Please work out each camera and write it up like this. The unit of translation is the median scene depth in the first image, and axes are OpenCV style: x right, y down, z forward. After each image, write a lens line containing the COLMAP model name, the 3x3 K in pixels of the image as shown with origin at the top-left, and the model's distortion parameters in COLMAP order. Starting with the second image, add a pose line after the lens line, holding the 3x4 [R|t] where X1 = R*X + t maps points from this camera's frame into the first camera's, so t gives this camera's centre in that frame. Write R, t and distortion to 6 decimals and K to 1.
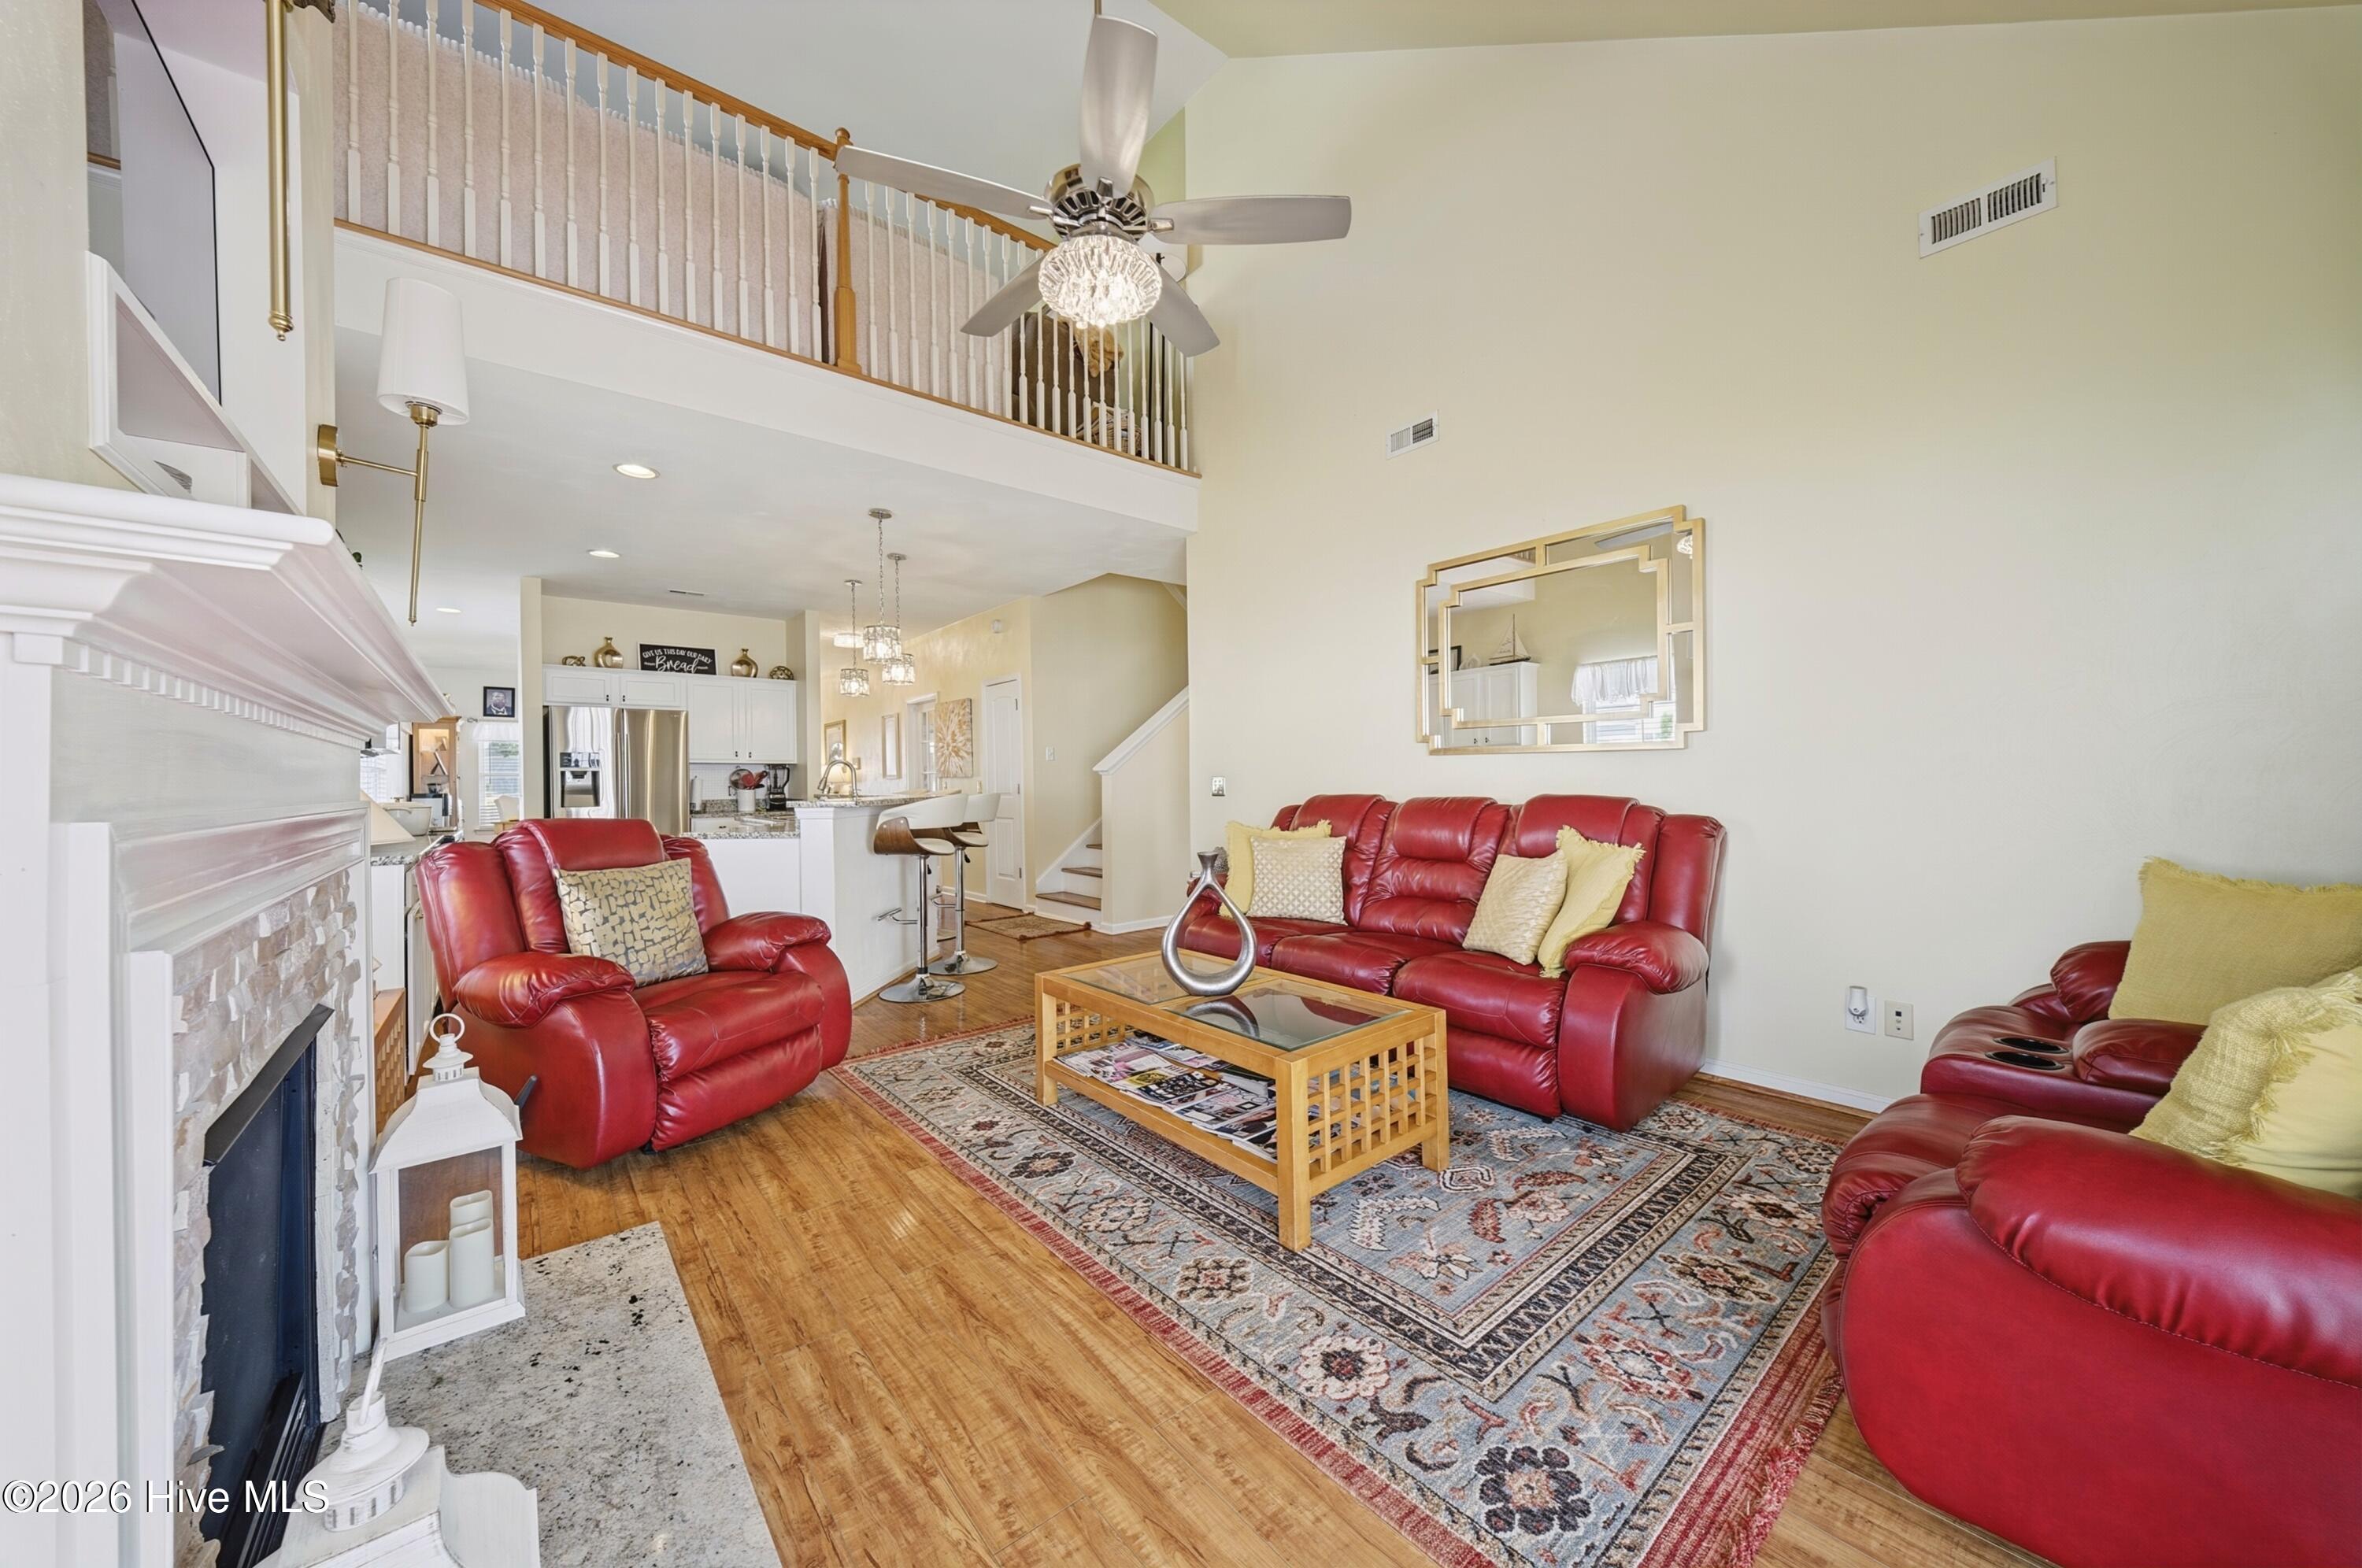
lens RADIAL K [[816.0, 0, 1172.5], [0, 816.0, 785.4], [0, 0, 1]] dist [0.001270, -0.001037]
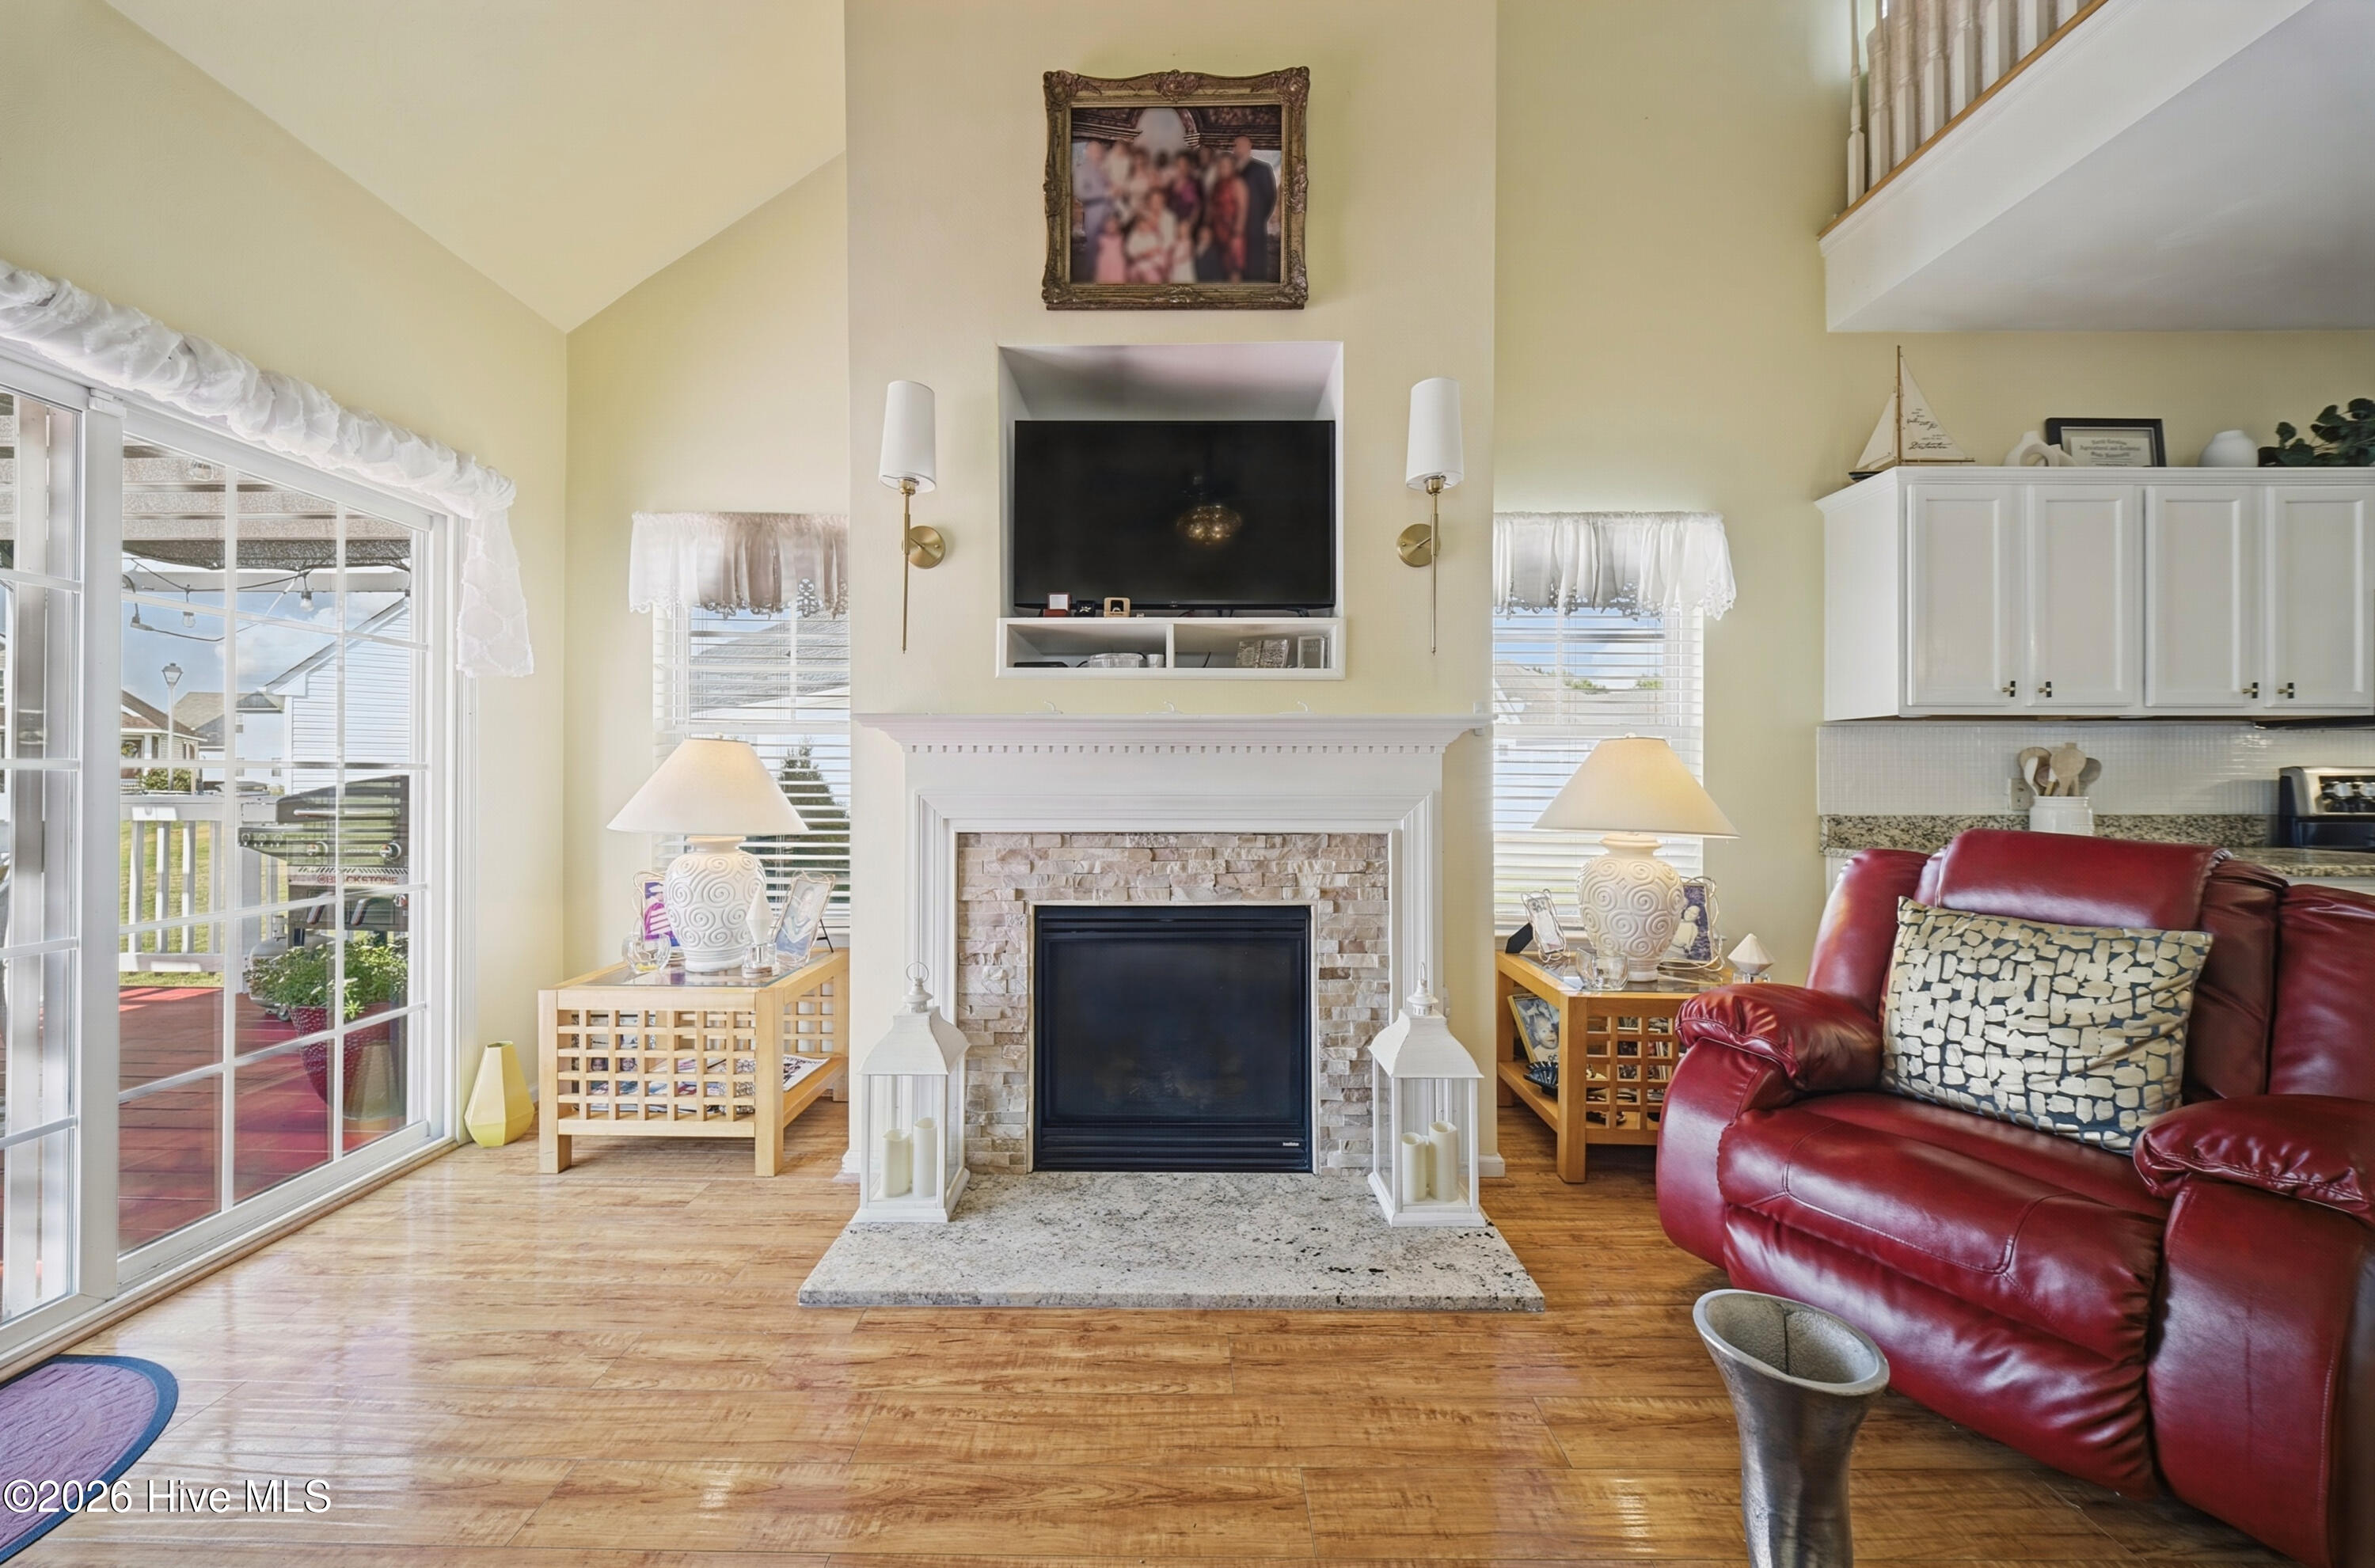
lens RADIAL K [[820.5, 0, 1159.1], [0, 820.5, 780.7], [0, 0, 1]] dist [0.001270, -0.001037]
pose [[-0.644421, 0.015410, -0.764516, 0.089298], [0.004541, 0.999856, 0.016327, -0.006056], [0.764657, 0.007050, -0.644398, 0.407988]]
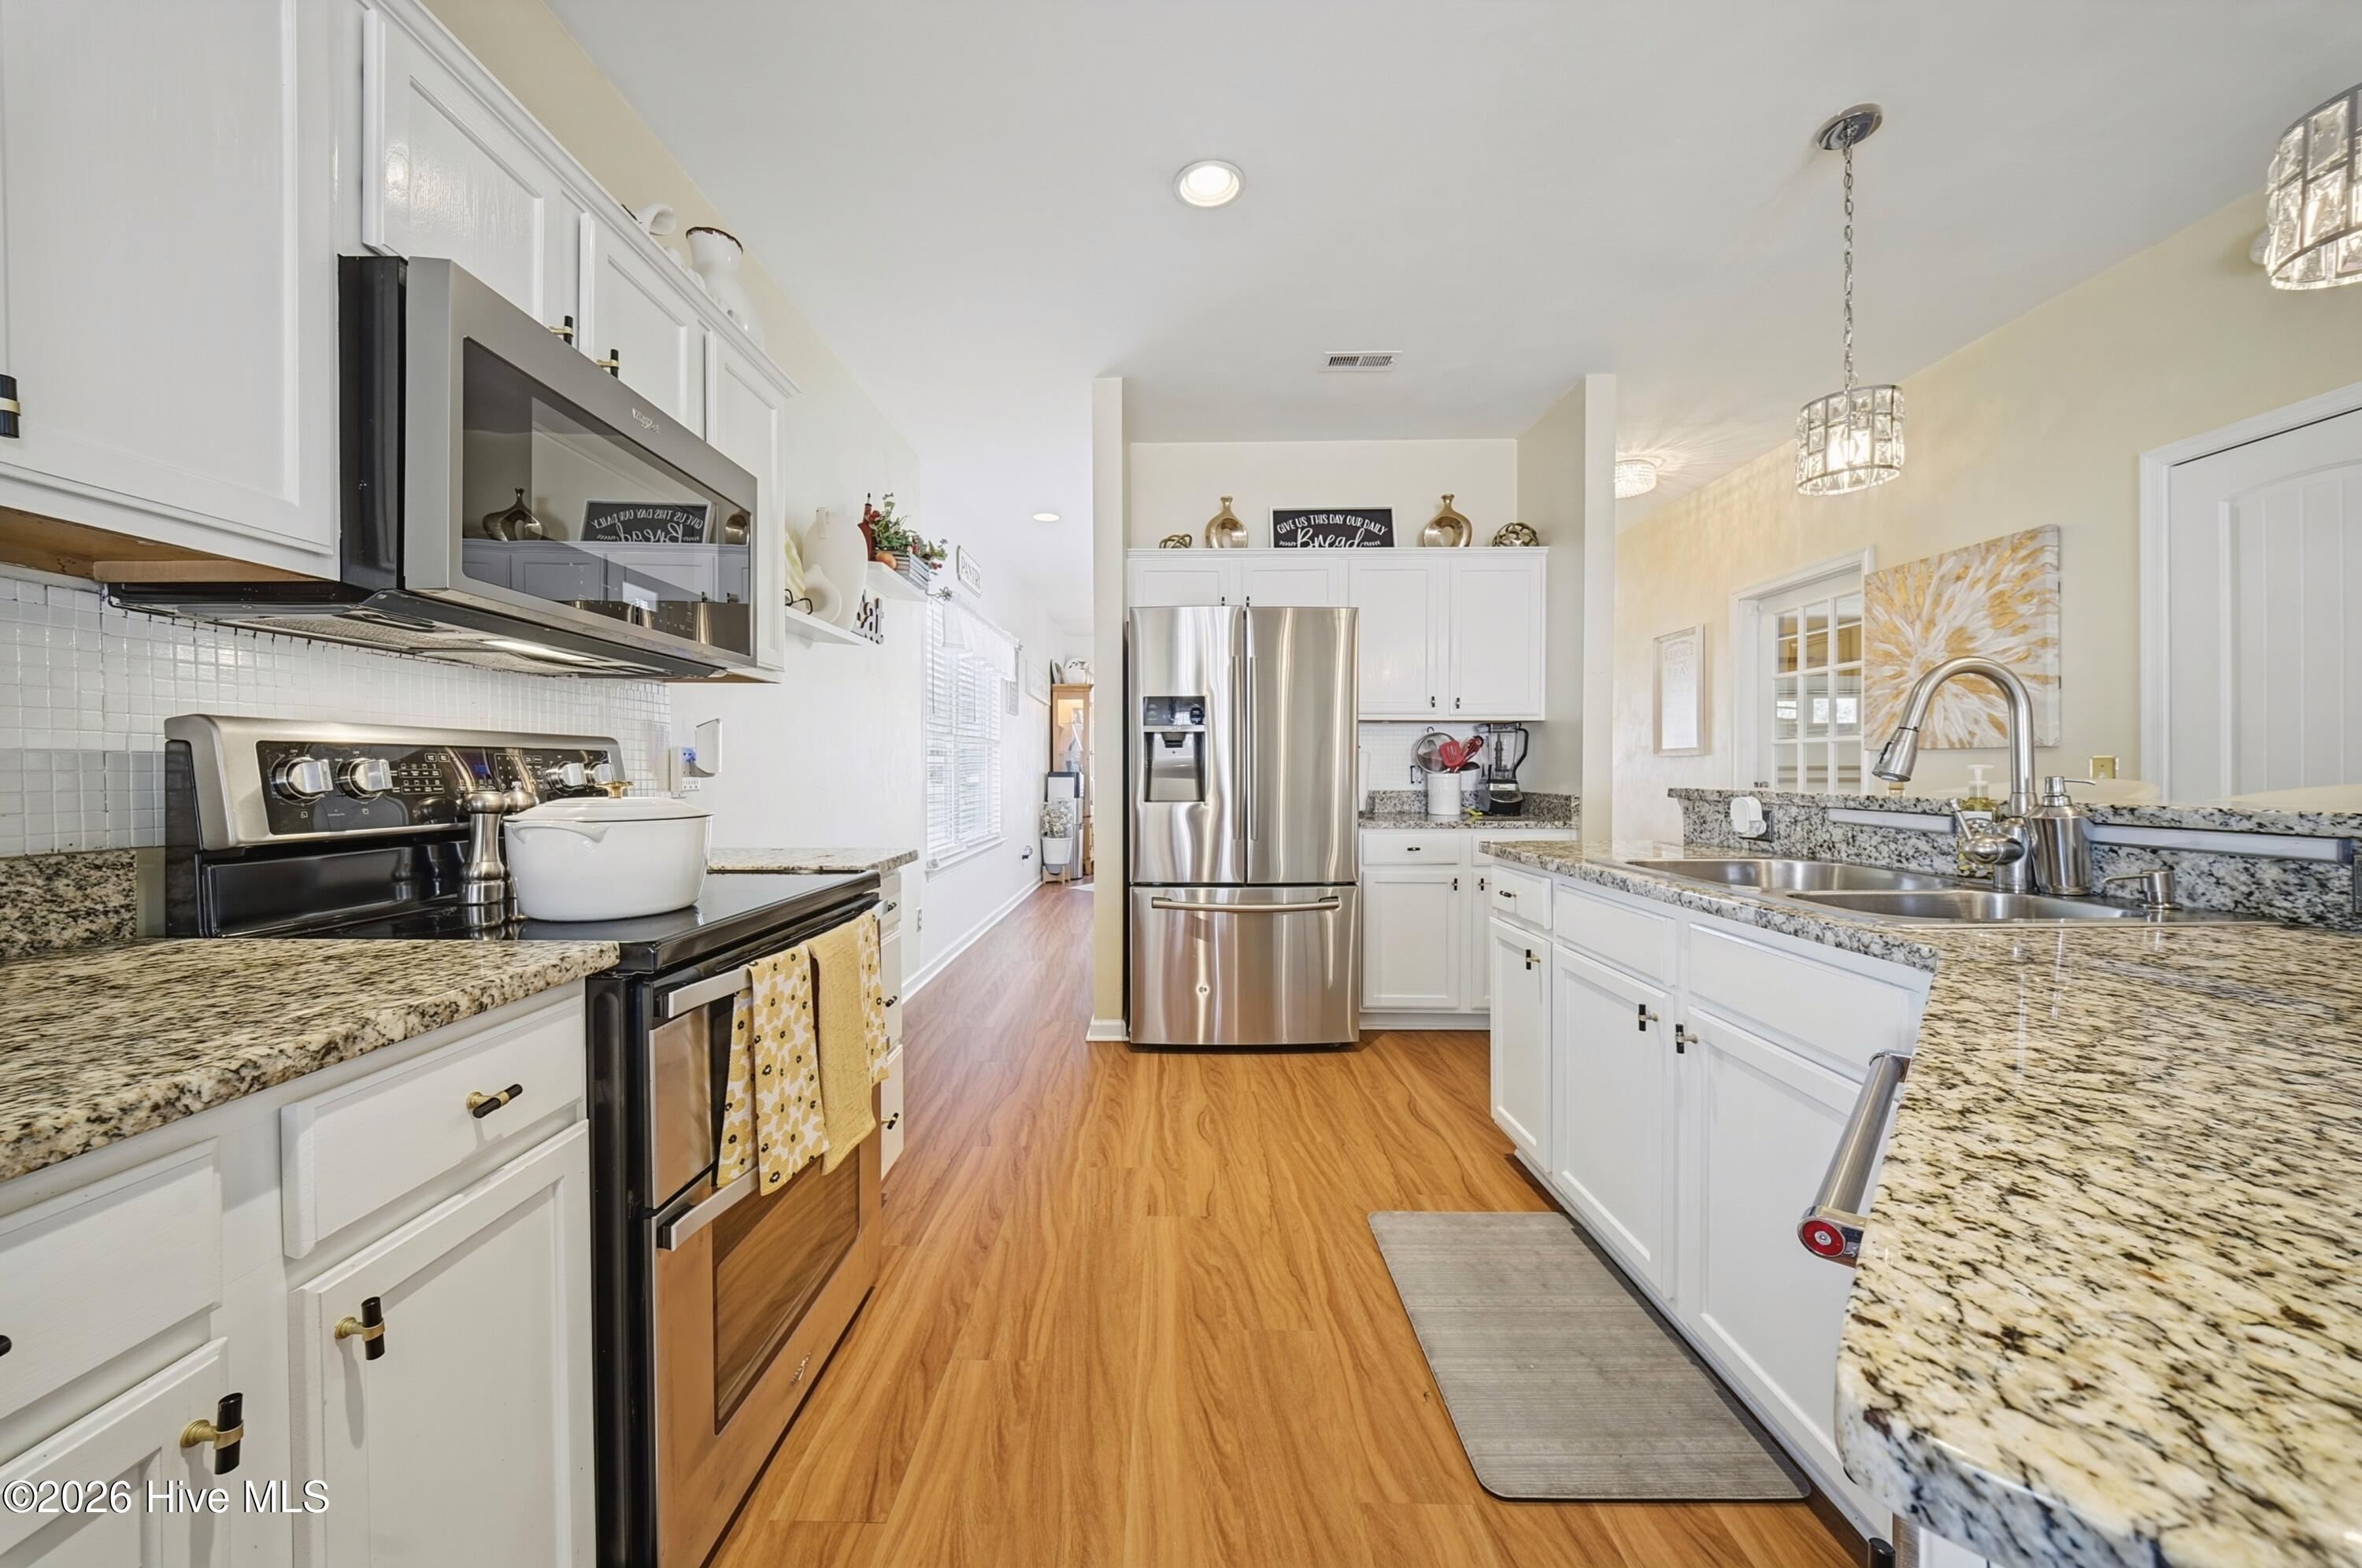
lens RADIAL K [[816.0, 0, 1178.4], [0, 816.0, 777.2], [0, 0, 1]] dist [0.001270, -0.001037]
pose [[0.778032, 0.016767, -0.628001, -0.391252], [-0.011952, 0.999858, 0.011888, 0.004601], [0.628111, -0.001743, 0.778121, 0.587757]]
